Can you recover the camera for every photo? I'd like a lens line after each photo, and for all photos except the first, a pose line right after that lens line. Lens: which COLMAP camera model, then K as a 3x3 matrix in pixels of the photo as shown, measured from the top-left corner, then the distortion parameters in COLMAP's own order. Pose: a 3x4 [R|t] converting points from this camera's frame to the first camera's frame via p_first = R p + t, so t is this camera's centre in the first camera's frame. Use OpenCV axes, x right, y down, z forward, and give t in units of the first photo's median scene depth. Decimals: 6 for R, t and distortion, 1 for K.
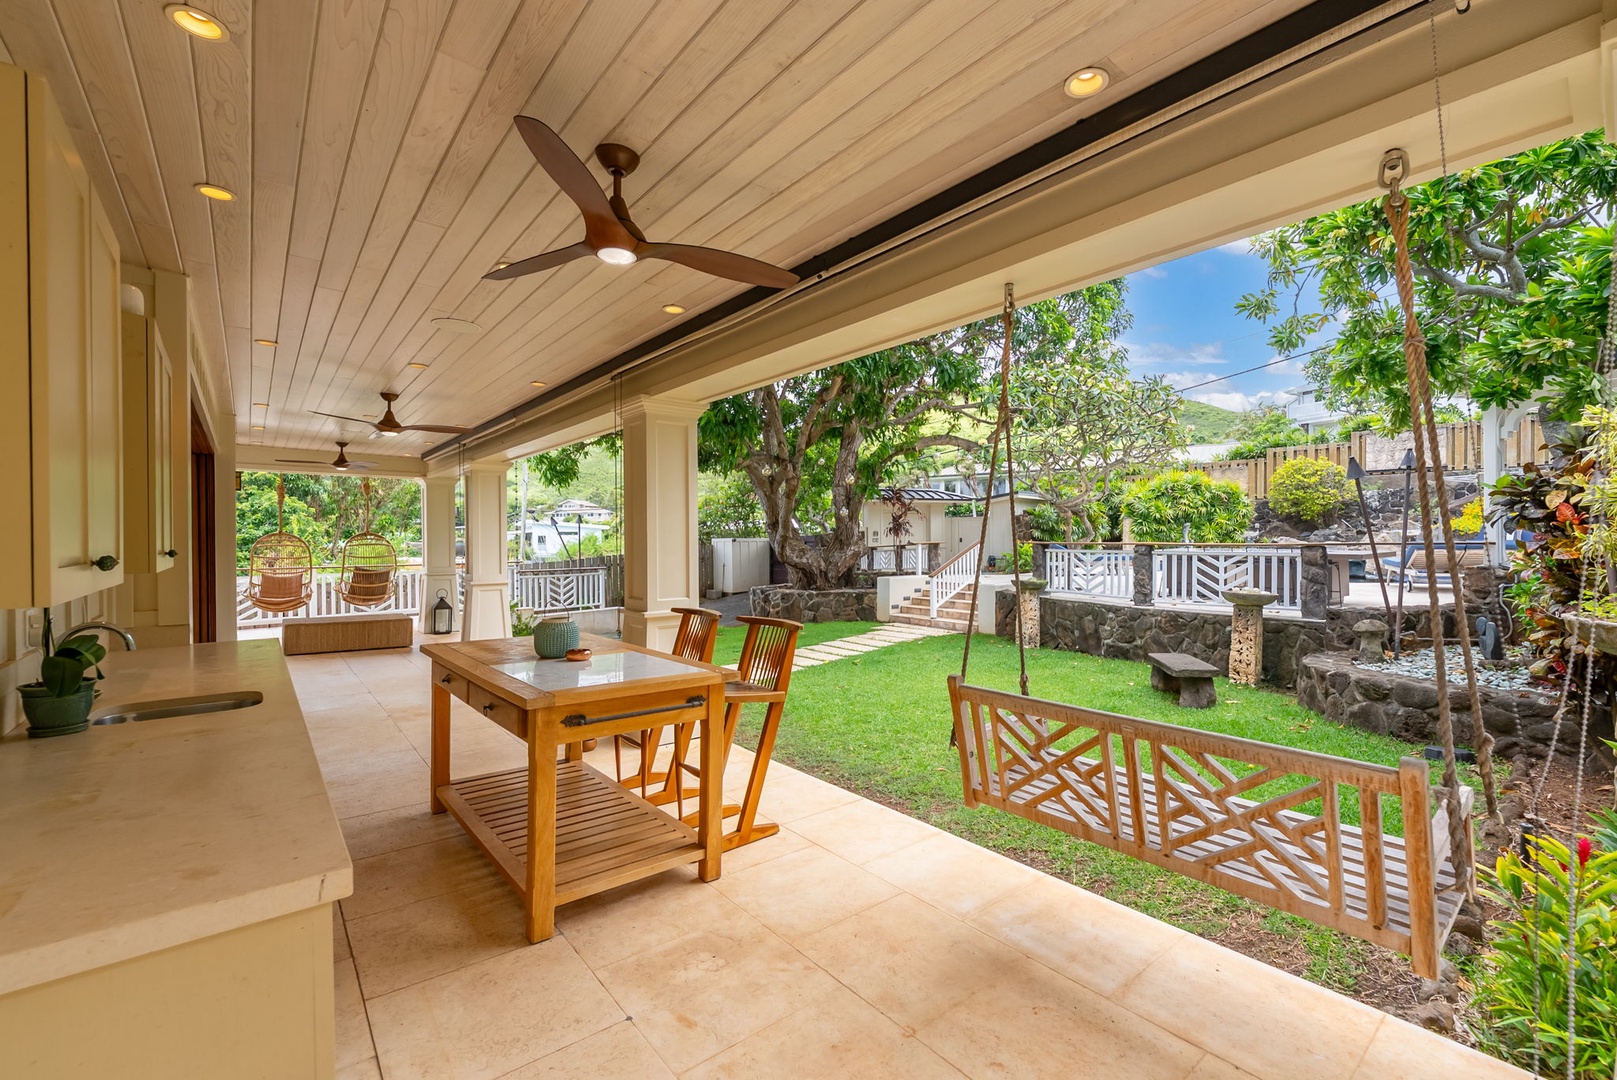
lens RADIAL K [[667.5, 0, 808.5], [0, 667.5, 540.0], [0, 0, 1]] dist [-0.000306, -0.000023]
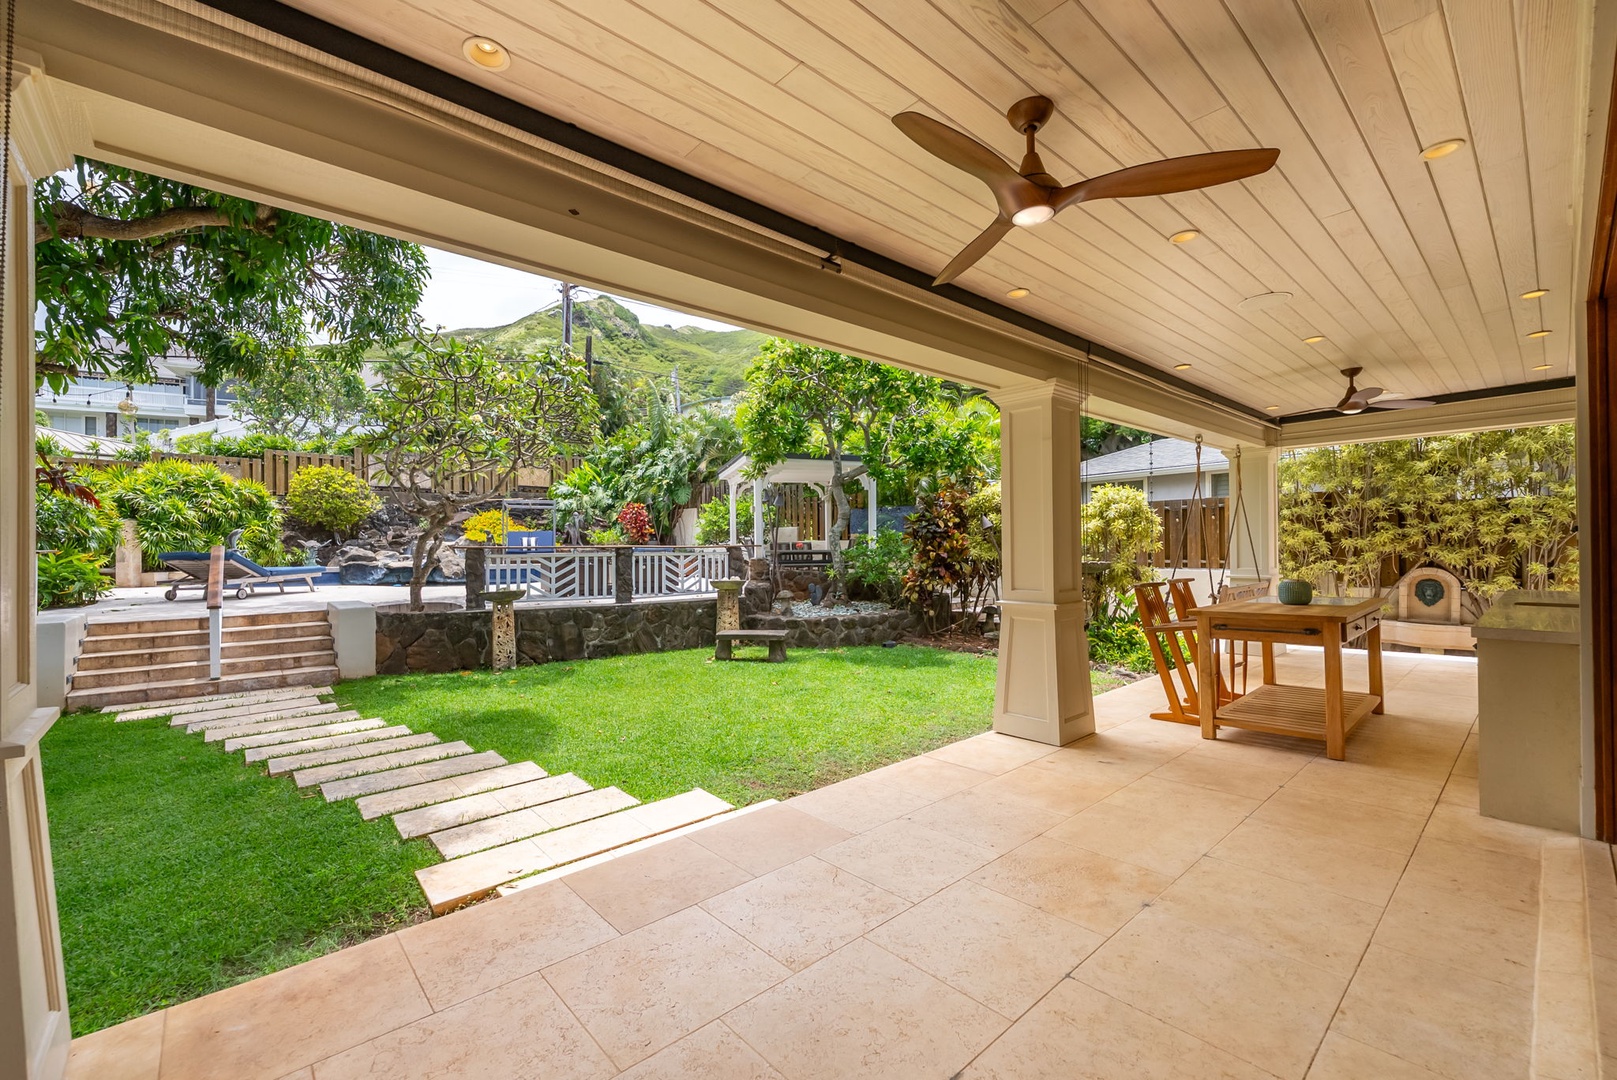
lens RADIAL K [[667.5, 0, 808.5], [0, 667.5, 540.0], [0, 0, 1]] dist [-0.000306, -0.000023]
pose [[-0.030918, 0.012194, 0.999448, -0.589517], [0.008489, 0.999893, -0.011936, 0.008398], [-0.999486, 0.008115, -0.031018, 0.686793]]
